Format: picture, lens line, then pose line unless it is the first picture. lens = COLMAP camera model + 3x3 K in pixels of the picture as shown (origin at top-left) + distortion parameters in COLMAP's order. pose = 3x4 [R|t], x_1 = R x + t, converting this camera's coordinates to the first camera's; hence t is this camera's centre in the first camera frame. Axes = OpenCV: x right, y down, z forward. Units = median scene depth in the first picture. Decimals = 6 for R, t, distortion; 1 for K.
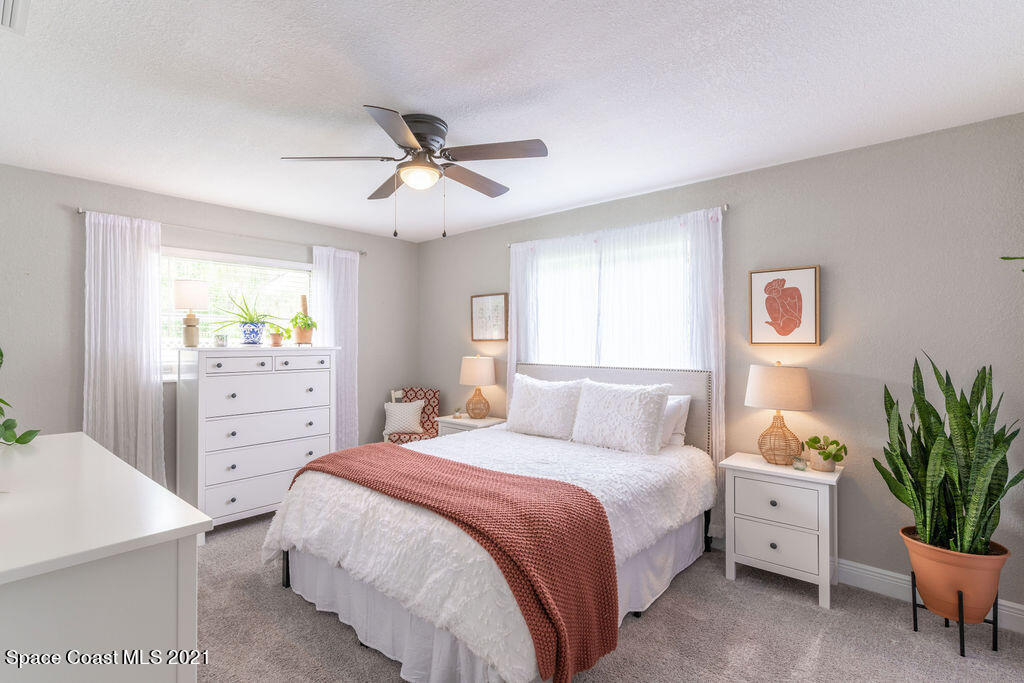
lens RADIAL K [[487.7, 0, 511.0], [0, 487.7, 340.7], [0, 0, 1]] dist [0.005856, 0.000777]
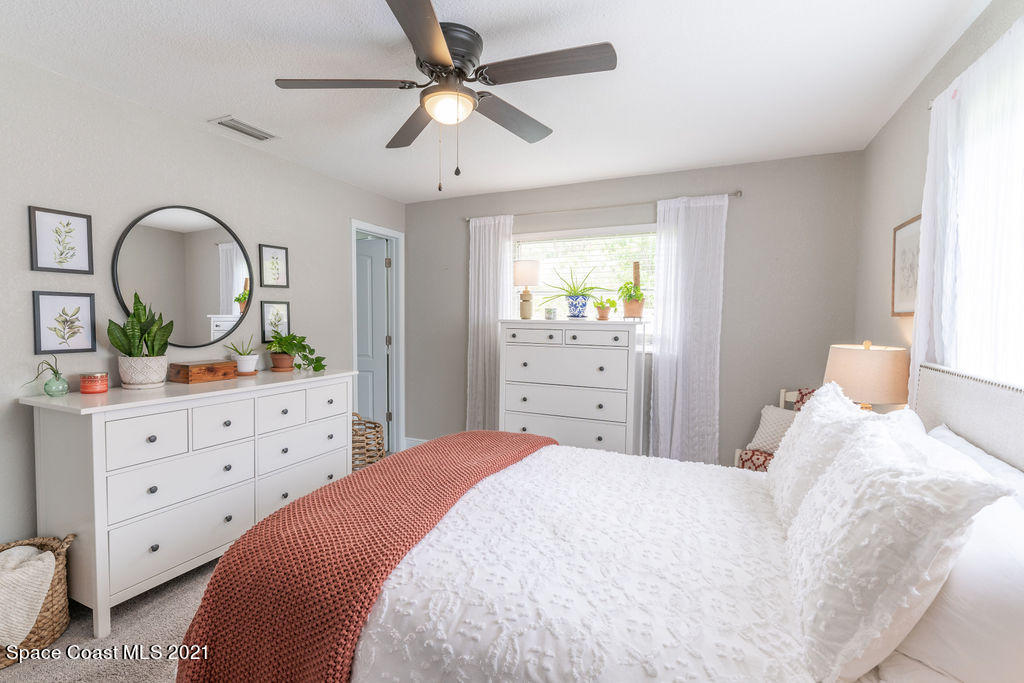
lens RADIAL K [[487.7, 0, 510.1], [0, 487.7, 340.7], [0, 0, 1]] dist [0.005856, 0.000777]
pose [[0.253013, 0.053731, -0.965970, 0.405956], [-0.005753, 0.998522, 0.054035, 0.002081], [0.967446, -0.008115, 0.252949, 0.615630]]
